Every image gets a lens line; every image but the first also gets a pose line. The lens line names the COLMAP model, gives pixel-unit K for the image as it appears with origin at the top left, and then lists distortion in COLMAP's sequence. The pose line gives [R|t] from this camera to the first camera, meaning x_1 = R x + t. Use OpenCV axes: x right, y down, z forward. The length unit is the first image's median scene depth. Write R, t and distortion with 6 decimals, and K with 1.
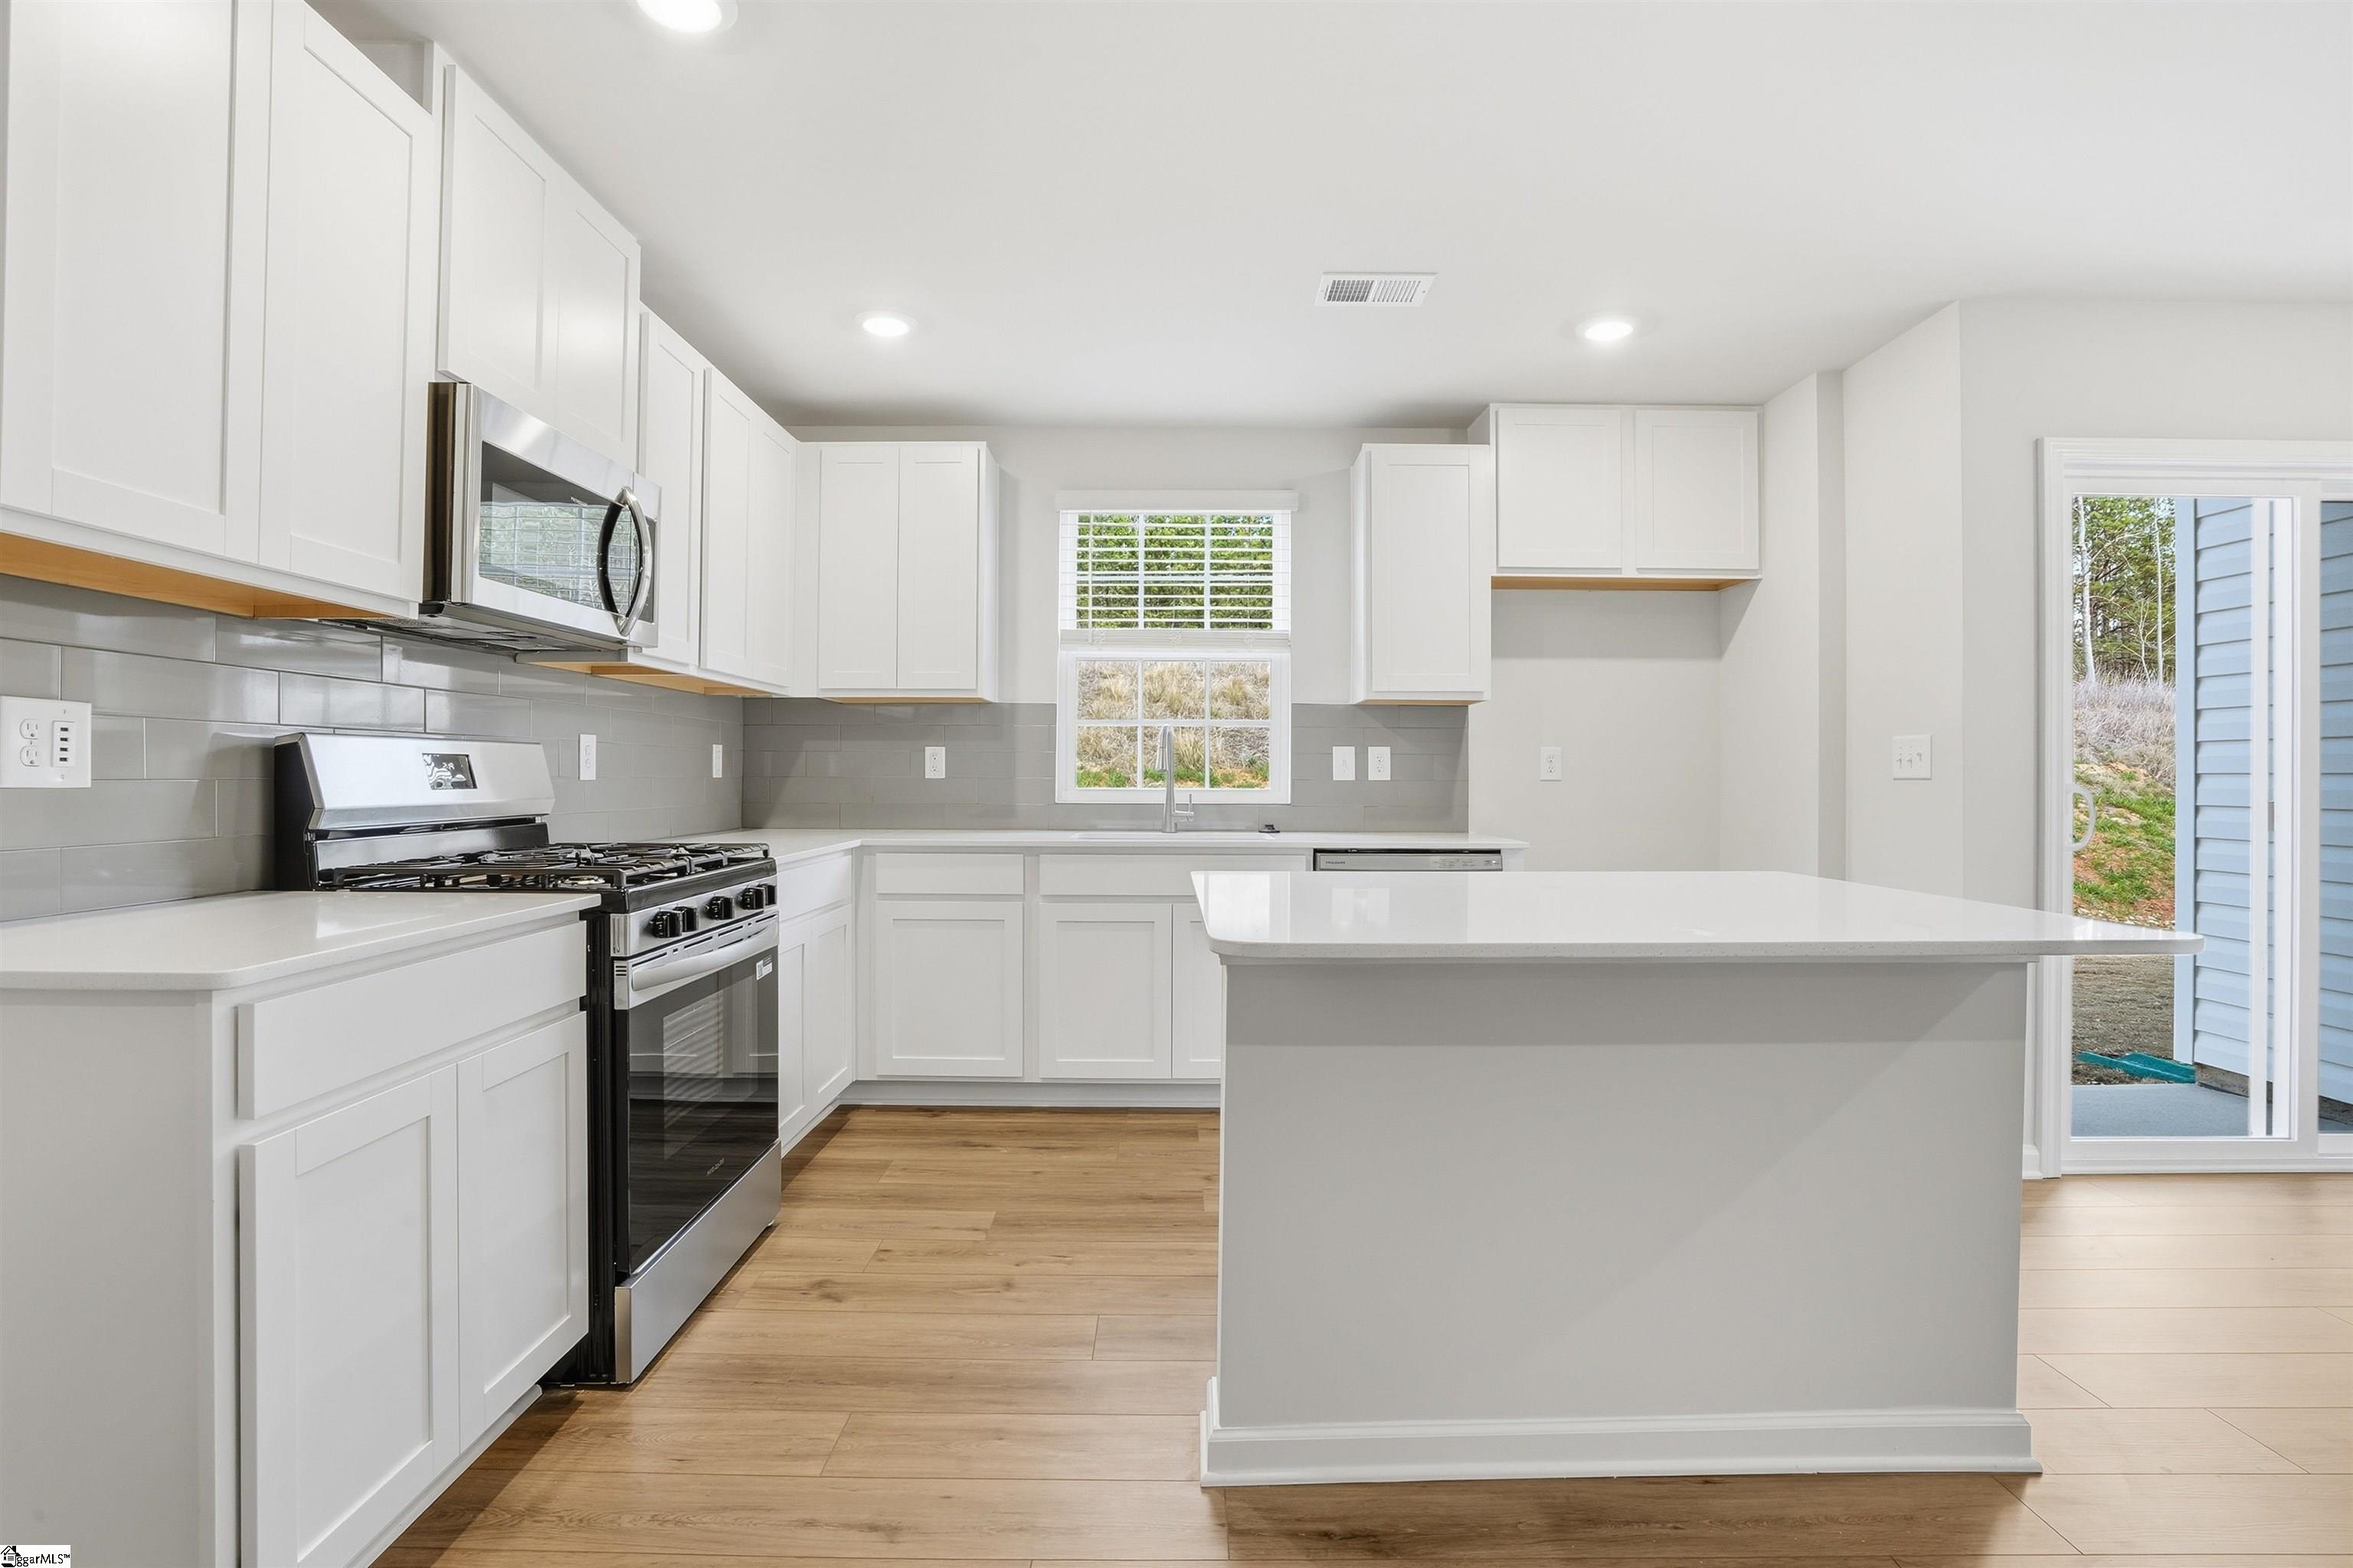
lens RADIAL K [[1105.8, 0, 1174.0], [0, 1105.8, 774.2], [0, 0, 1]] dist [-0.062812, 0.026685]
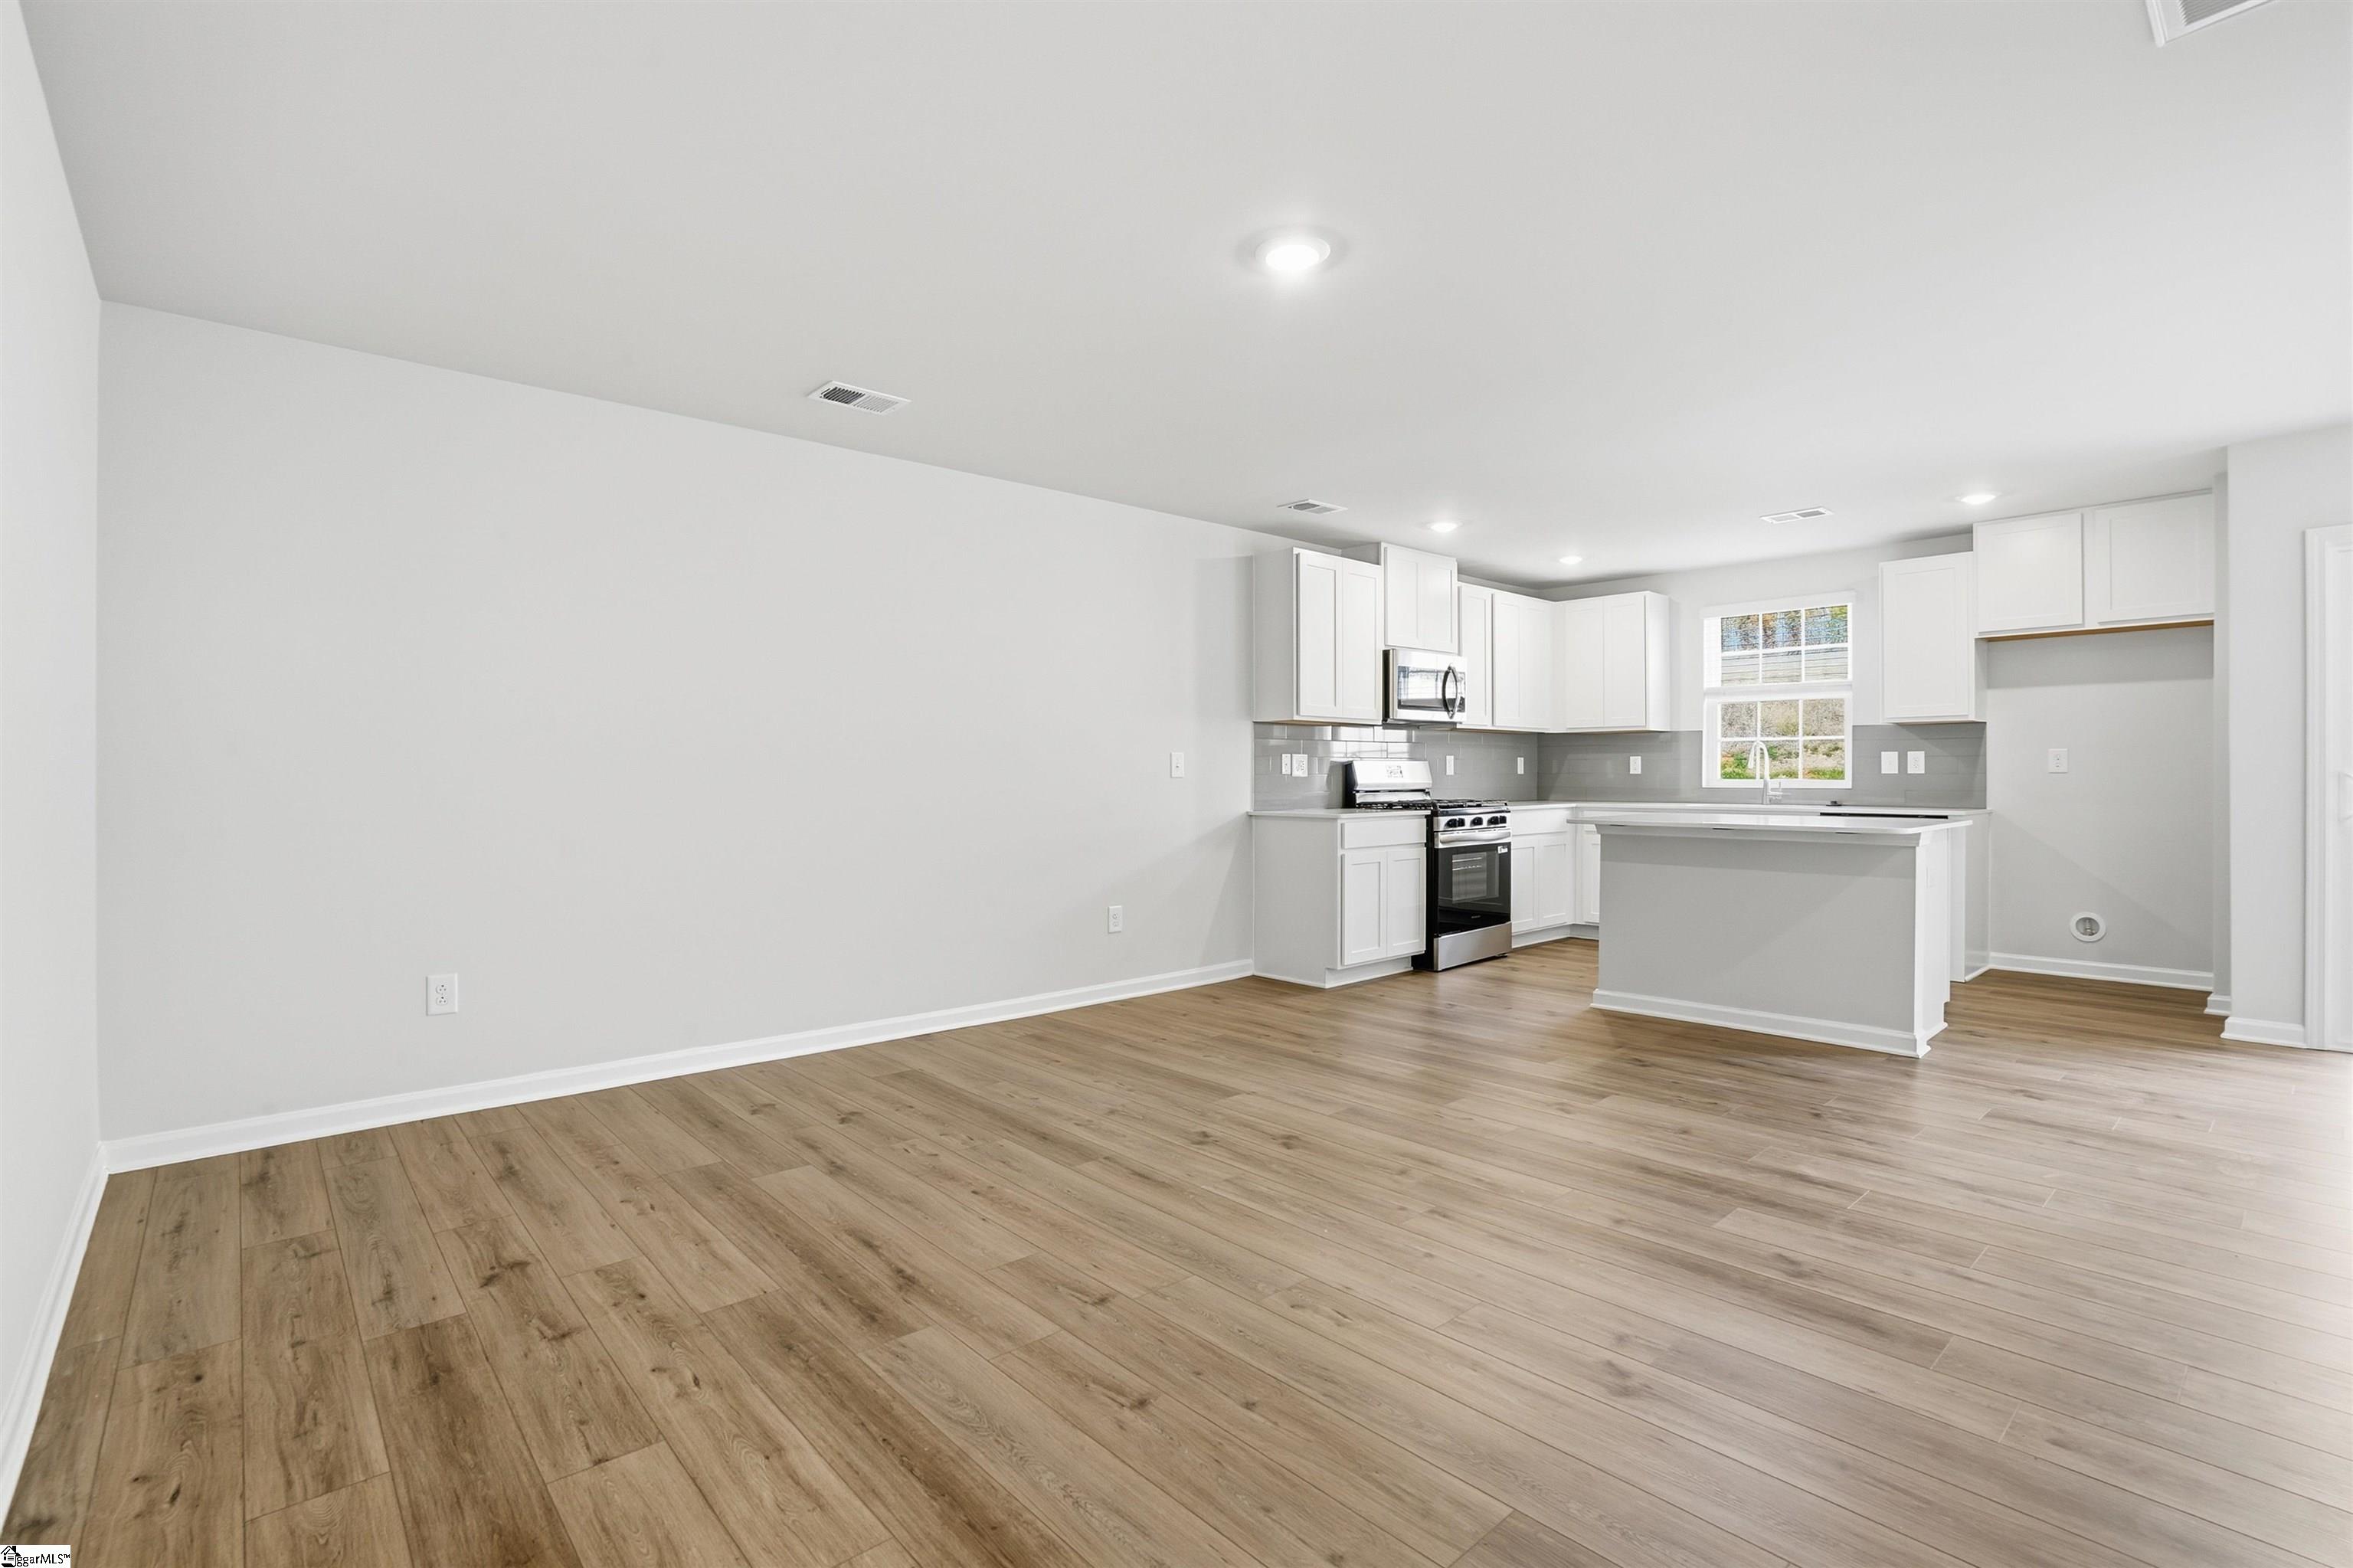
lens RADIAL K [[1091.9, 0, 1170.9], [0, 1091.9, 774.4], [0, 0, 1]] dist [-0.063458, 0.022208]
pose [[0.664219, -0.005440, -0.747519, 0.820865], [0.006073, 0.999980, -0.001881, 0.004981], [0.747514, -0.003290, 0.664238, -1.020951]]
